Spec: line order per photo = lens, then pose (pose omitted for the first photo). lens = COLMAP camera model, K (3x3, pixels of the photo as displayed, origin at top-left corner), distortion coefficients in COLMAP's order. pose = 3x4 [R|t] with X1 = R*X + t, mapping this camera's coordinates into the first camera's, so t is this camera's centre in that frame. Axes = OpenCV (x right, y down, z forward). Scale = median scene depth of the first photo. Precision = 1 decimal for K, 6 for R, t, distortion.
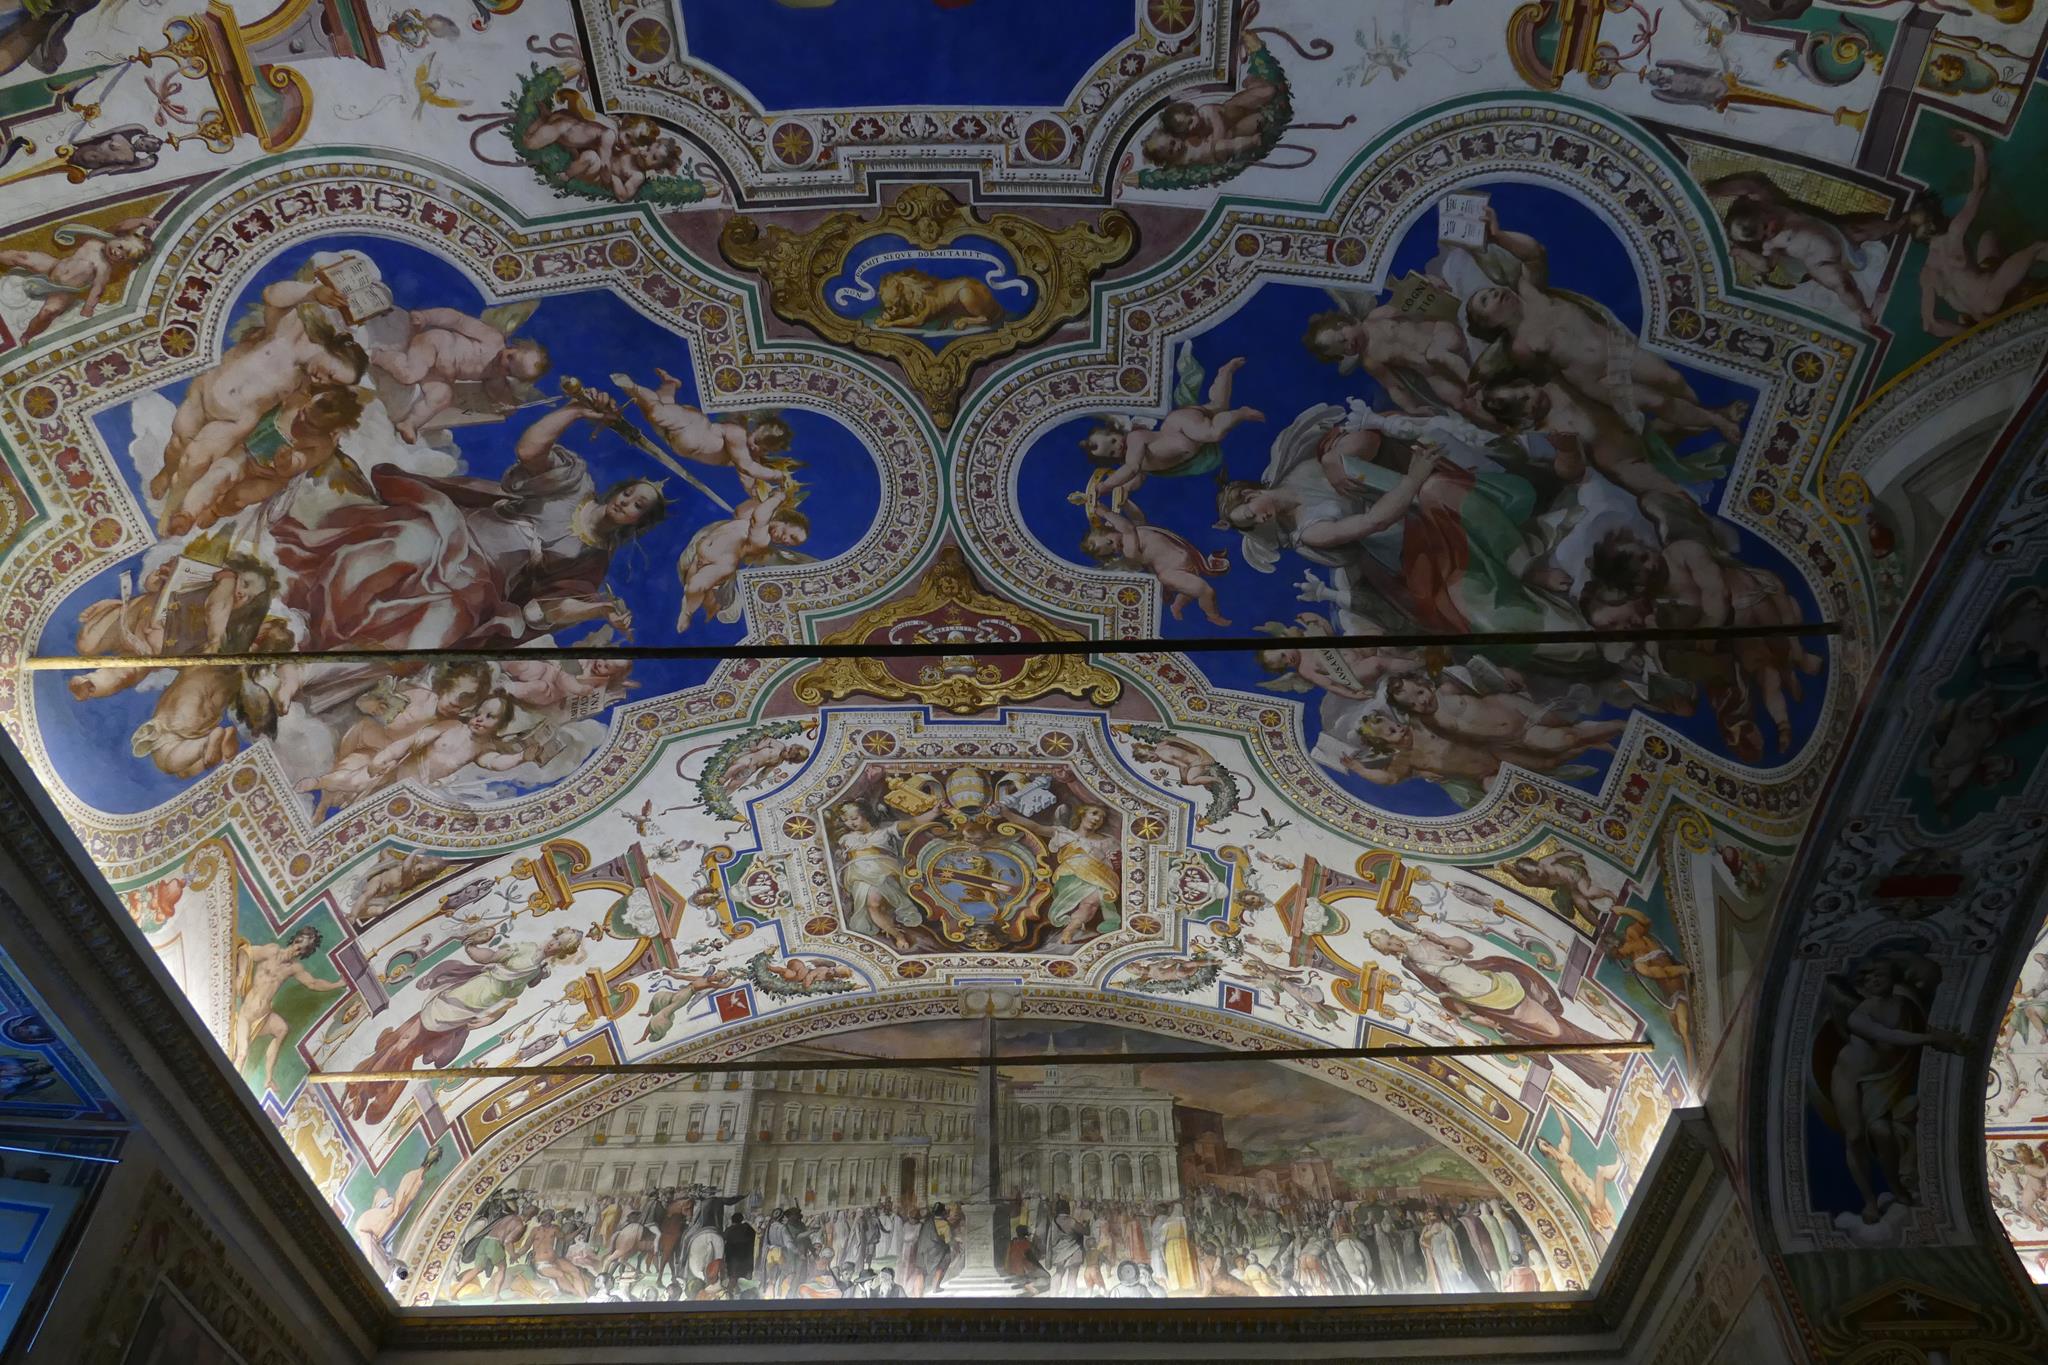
lens RADIAL K [[1479.3, 0, 1020.3], [0, 1479.3, 685.9], [0, 0, 1]] dist [-0.003930, 0.000927]
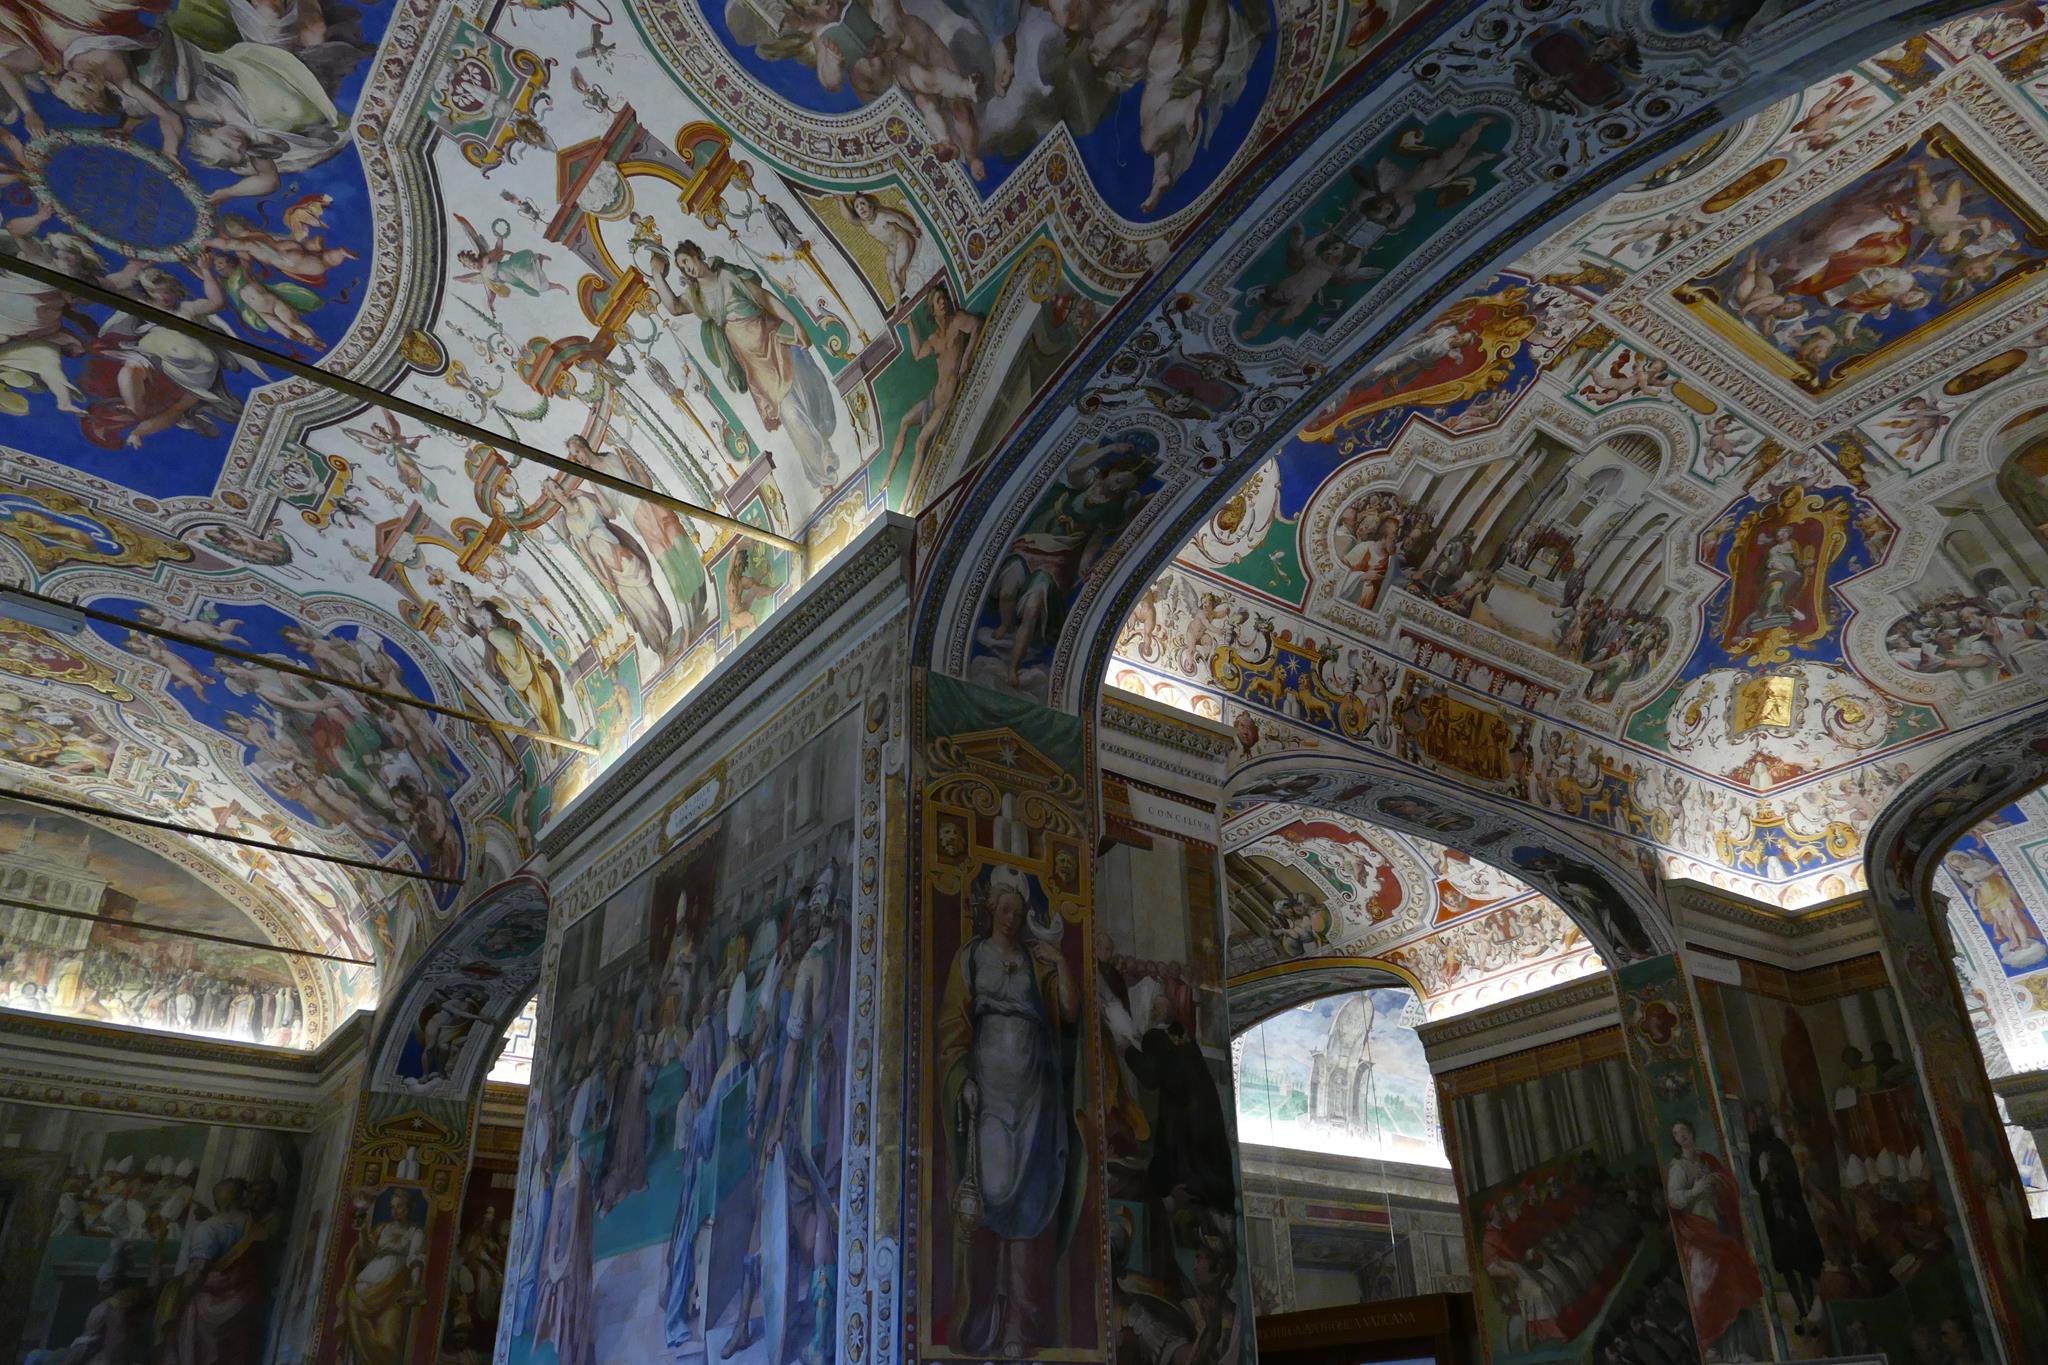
lens RADIAL K [[1479.3, 0, 1021.1], [0, 1479.3, 677.0], [0, 0, 1]] dist [-0.003930, 0.000927]
pose [[0.798808, 0.293223, 0.525286, -0.009914], [-0.449786, 0.870955, 0.197812, -0.715769], [-0.399498, -0.394280, 0.827614, -0.646388]]
